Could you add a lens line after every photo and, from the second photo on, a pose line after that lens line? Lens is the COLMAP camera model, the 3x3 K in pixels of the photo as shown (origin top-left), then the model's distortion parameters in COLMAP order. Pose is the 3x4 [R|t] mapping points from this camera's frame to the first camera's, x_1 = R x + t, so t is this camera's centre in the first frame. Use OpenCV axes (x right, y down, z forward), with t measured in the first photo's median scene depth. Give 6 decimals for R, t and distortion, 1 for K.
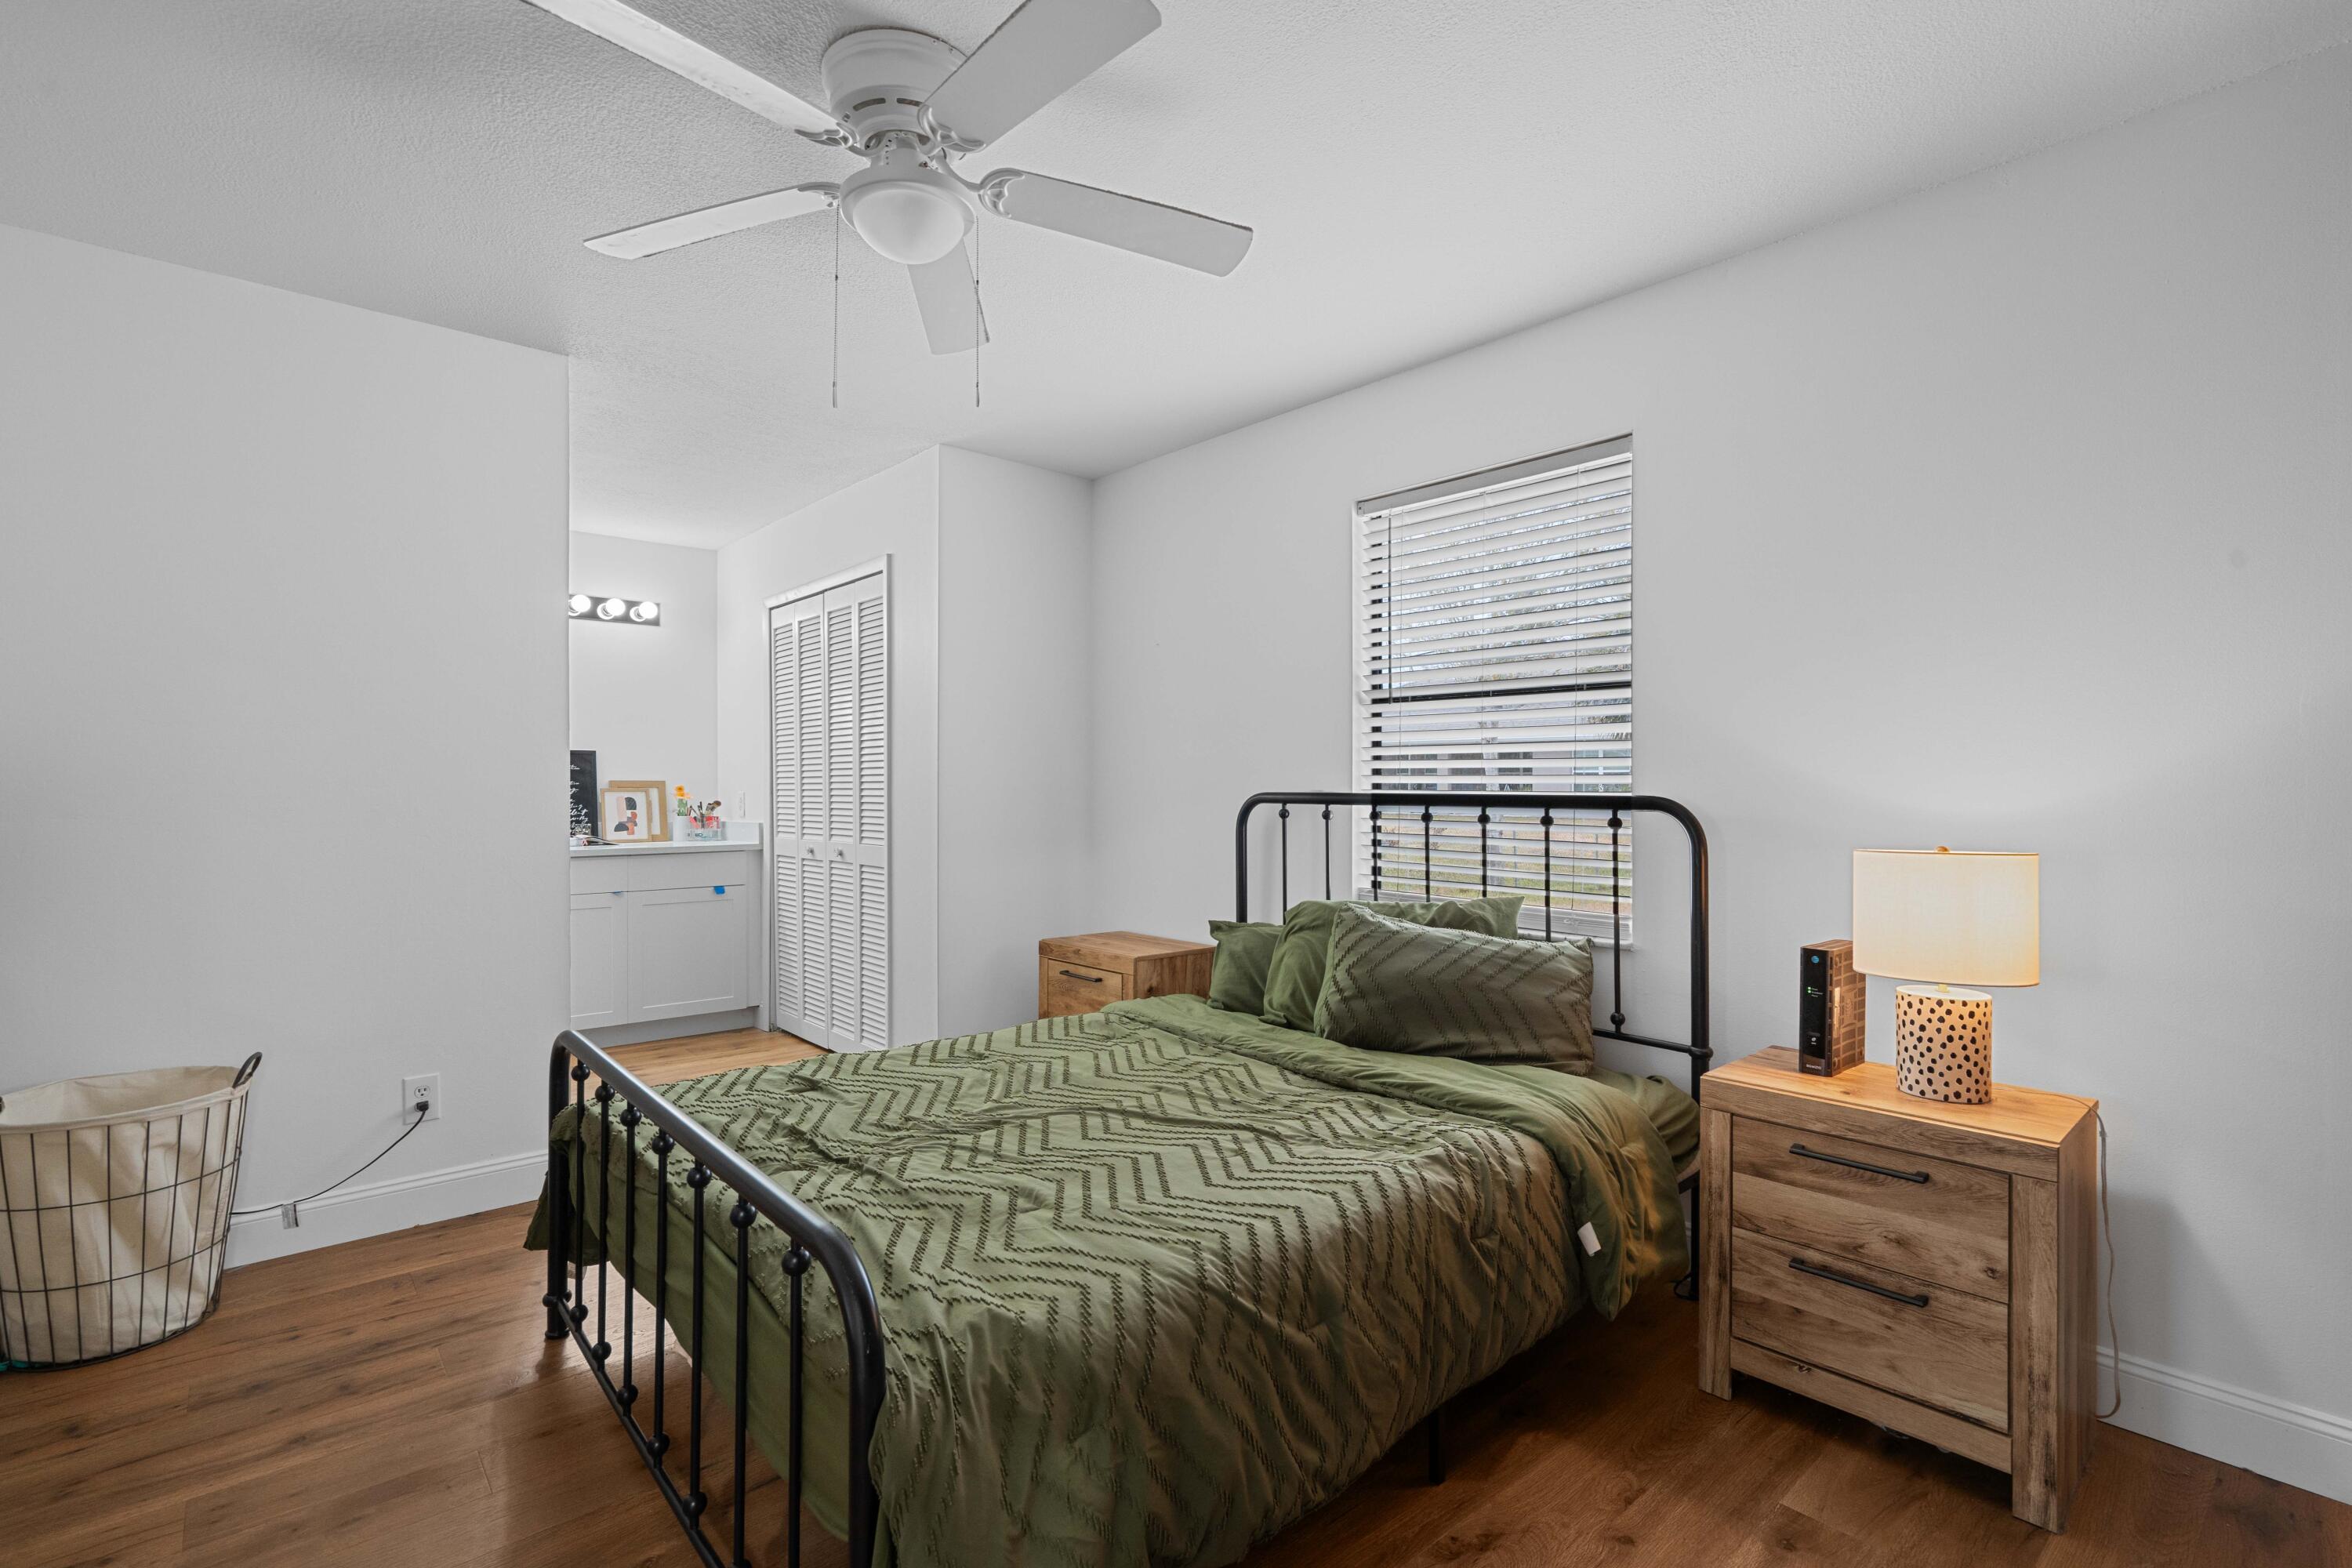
lens RADIAL K [[1055.9, 0, 1175.5], [0, 1055.9, 786.4], [0, 0, 1]] dist [-0.008403, 0.004489]
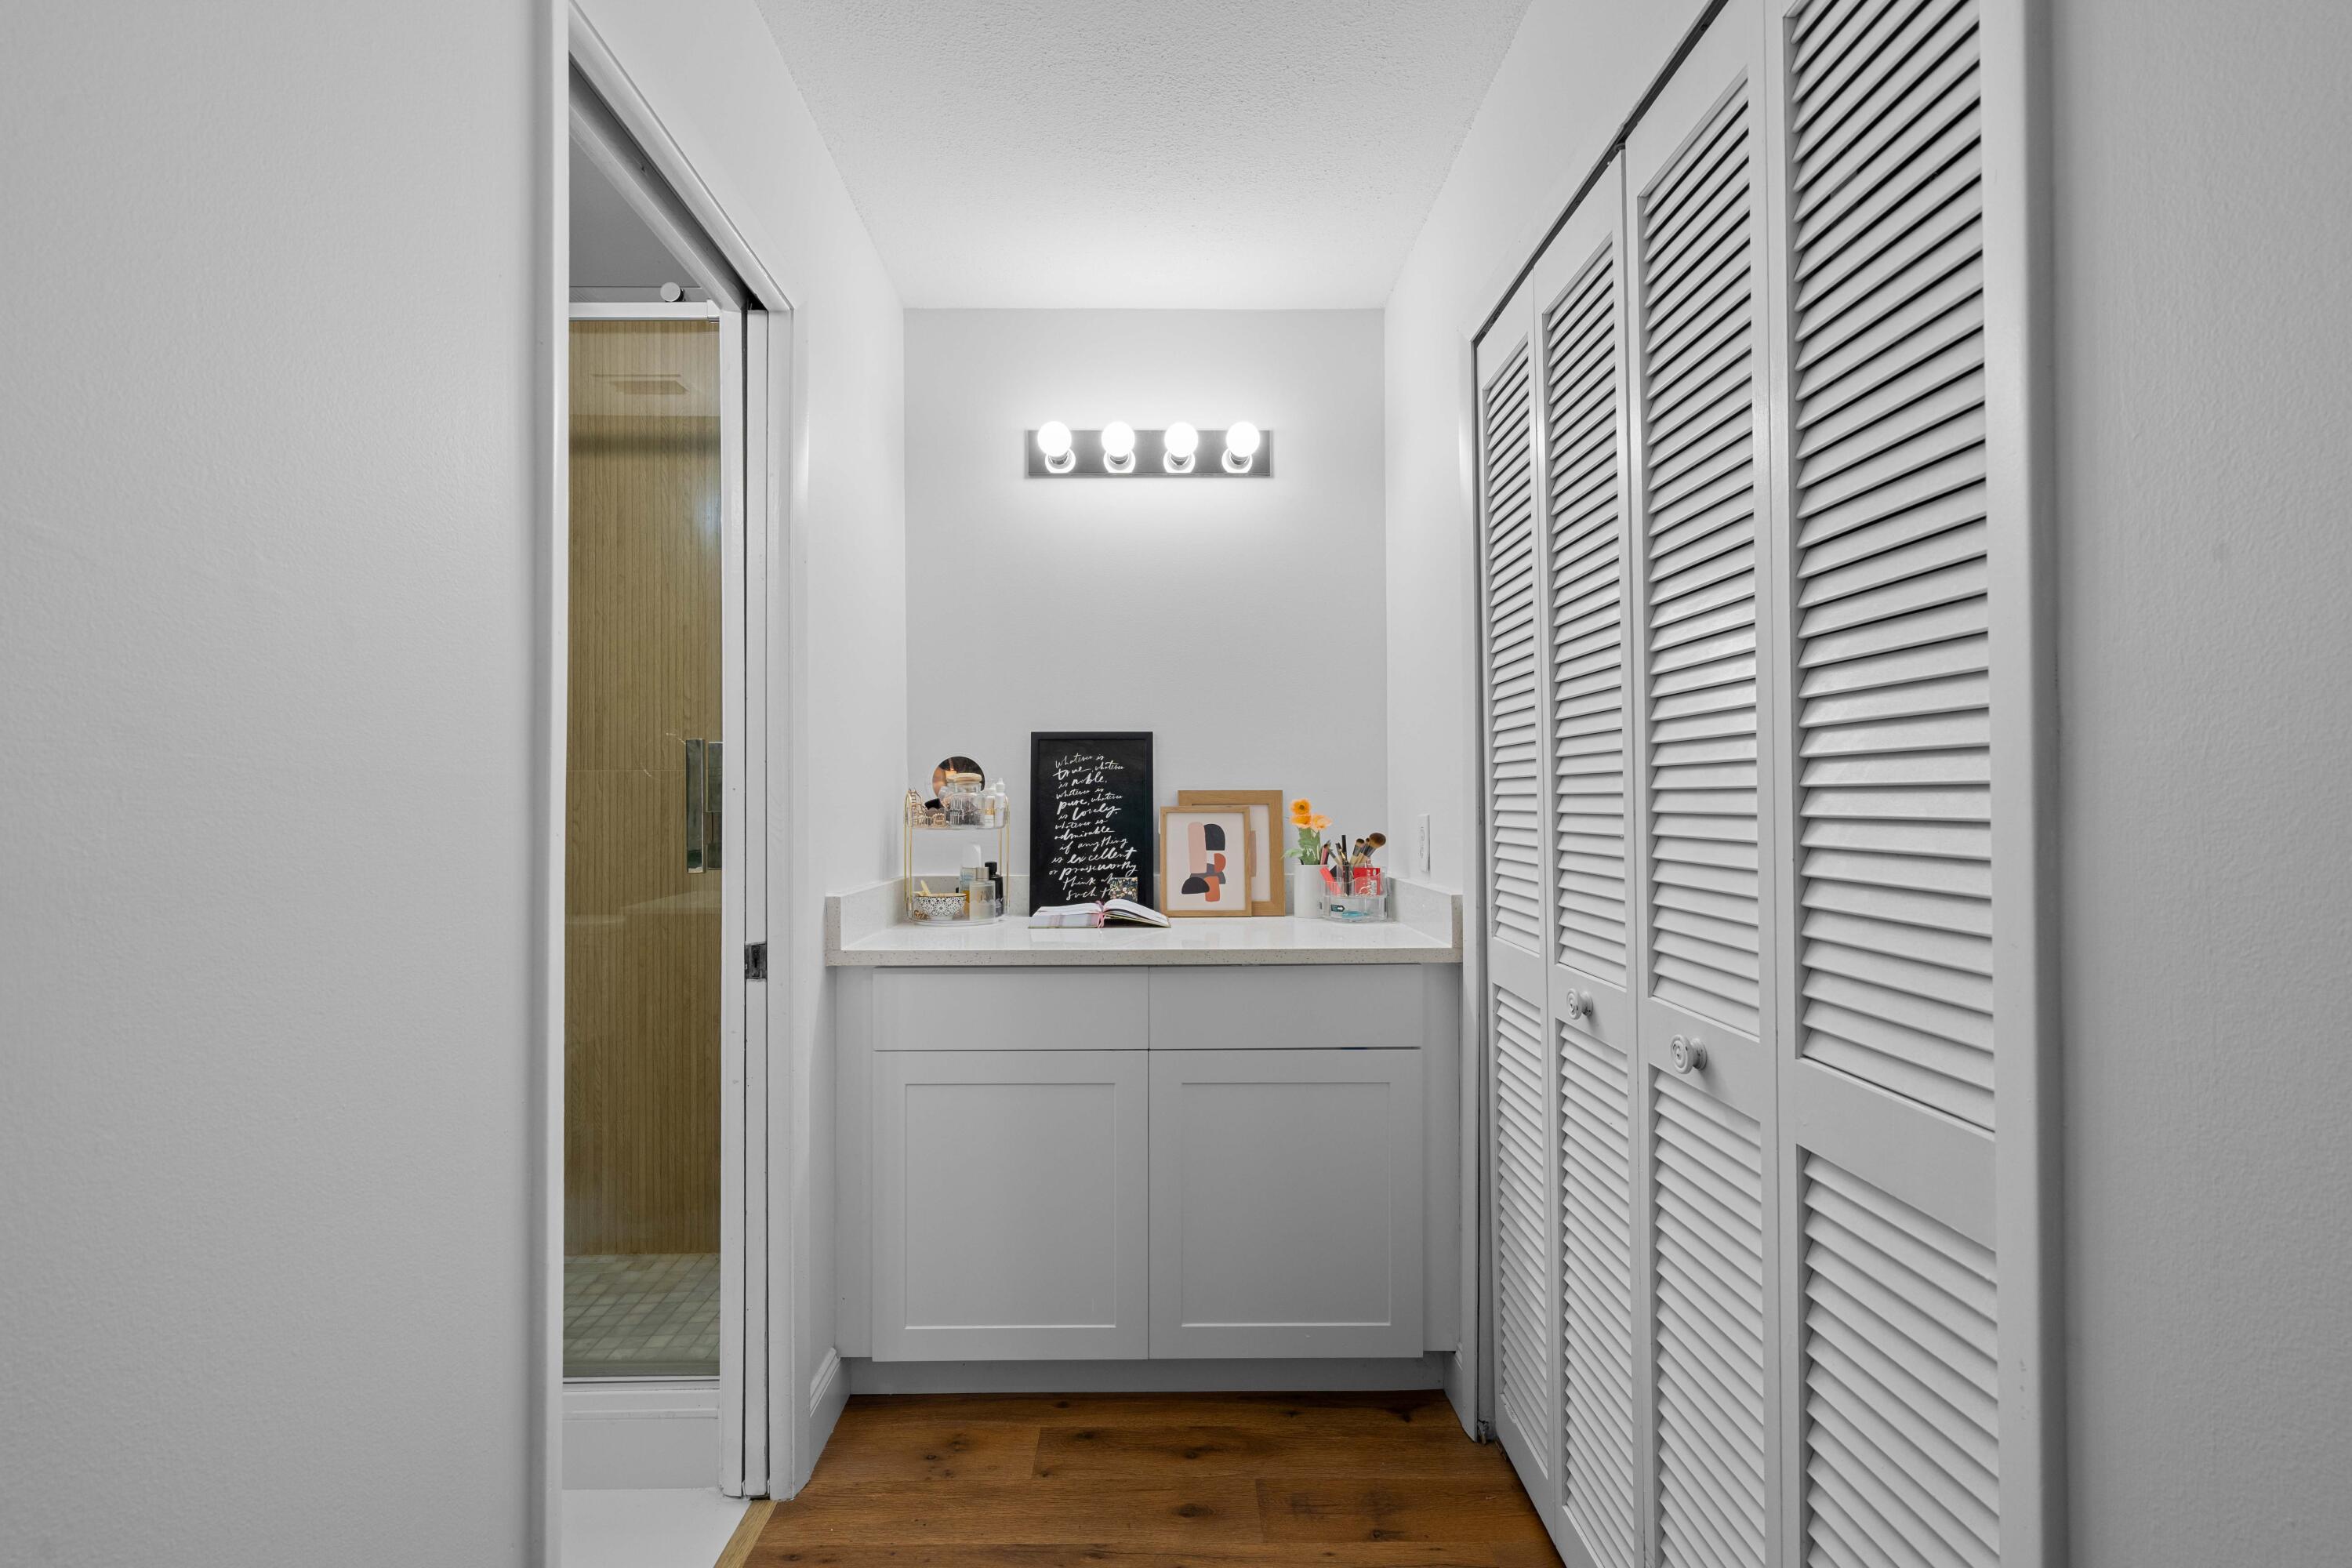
lens RADIAL K [[1055.9, 0, 1171.7], [0, 1055.9, 793.5], [0, 0, 1]] dist [-0.008403, 0.004489]
pose [[0.758337, -0.002251, -0.651859, -0.211273], [0.002818, 0.999996, -0.000175, -0.003913], [0.651856, -0.001704, 0.758341, 0.614285]]
